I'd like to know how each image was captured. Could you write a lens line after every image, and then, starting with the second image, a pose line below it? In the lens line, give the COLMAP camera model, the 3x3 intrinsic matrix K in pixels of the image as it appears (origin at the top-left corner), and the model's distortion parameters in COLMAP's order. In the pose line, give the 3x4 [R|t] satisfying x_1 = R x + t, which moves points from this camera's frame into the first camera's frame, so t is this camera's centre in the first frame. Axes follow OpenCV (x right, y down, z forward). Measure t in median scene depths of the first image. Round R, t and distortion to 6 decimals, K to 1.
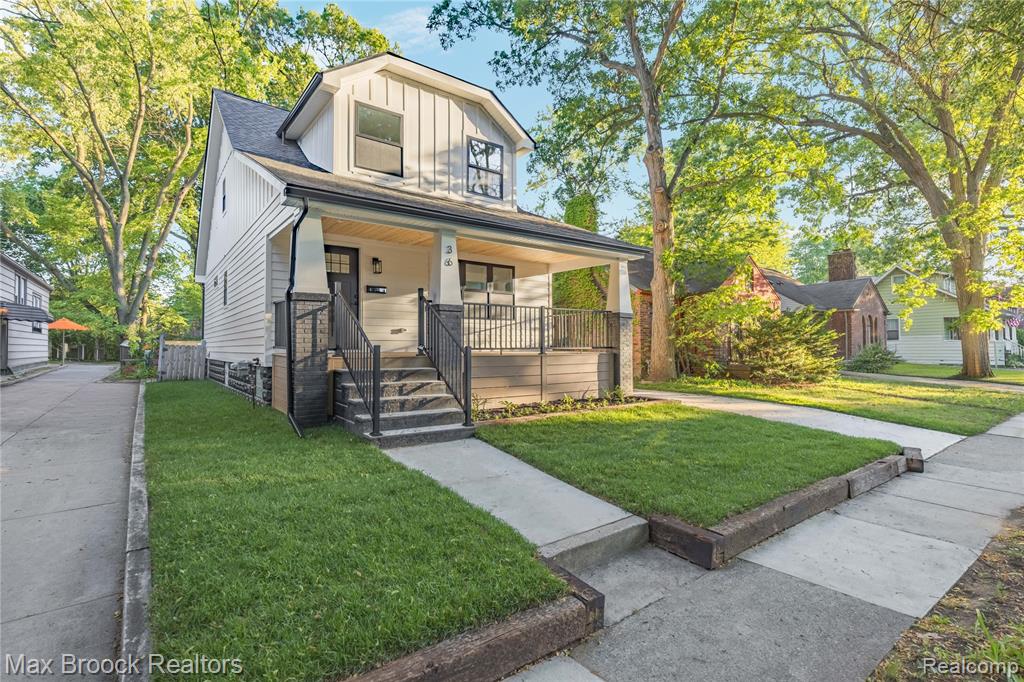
lens RADIAL K [[486.5, 0, 512.0], [0, 486.5, 341.0], [0, 0, 1]] dist [-0.003738, -0.000352]
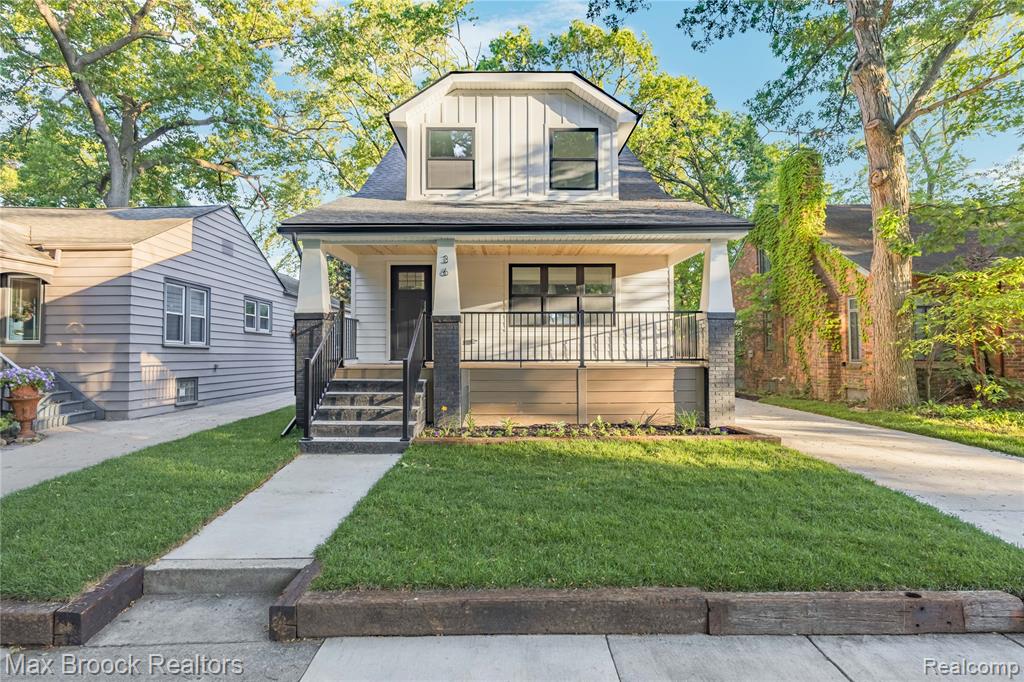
lens RADIAL K [[507.2, 0, 512.0], [0, 507.2, 341.0], [0, 0, 1]] dist [0.012465, -0.000079]
pose [[0.809253, -0.017841, -0.587189, 0.421275], [0.008850, 0.999796, -0.018181, -0.002828], [0.587393, 0.009516, 0.809246, 0.184671]]
